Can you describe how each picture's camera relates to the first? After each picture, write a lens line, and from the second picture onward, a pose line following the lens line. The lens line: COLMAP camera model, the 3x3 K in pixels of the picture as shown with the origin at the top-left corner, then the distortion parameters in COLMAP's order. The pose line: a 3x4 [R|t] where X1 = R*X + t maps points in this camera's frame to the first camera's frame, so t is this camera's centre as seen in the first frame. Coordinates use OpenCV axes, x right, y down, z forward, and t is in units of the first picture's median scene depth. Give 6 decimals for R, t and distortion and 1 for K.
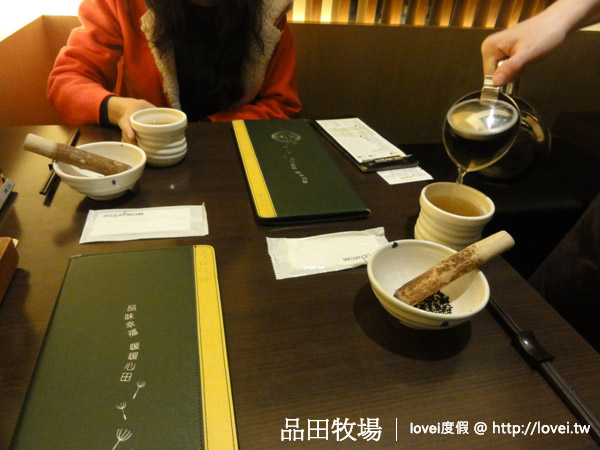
lens RADIAL K [[420.3, 0, 297.0], [0, 420.3, 224.2], [0, 0, 1]] dist [-0.016435, 0.000103]
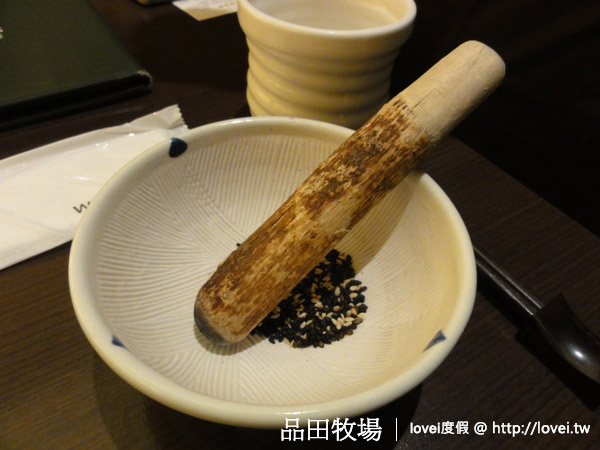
lens RADIAL K [[420.3, 0, 300.1], [0, 420.3, 227.2], [0, 0, 1]] dist [-0.016435, 0.000103]
pose [[0.940802, -0.254910, 0.223410, 0.254115], [0.189304, 0.941888, 0.277510, 0.038091], [-0.281167, -0.218790, 0.934386, 0.700564]]
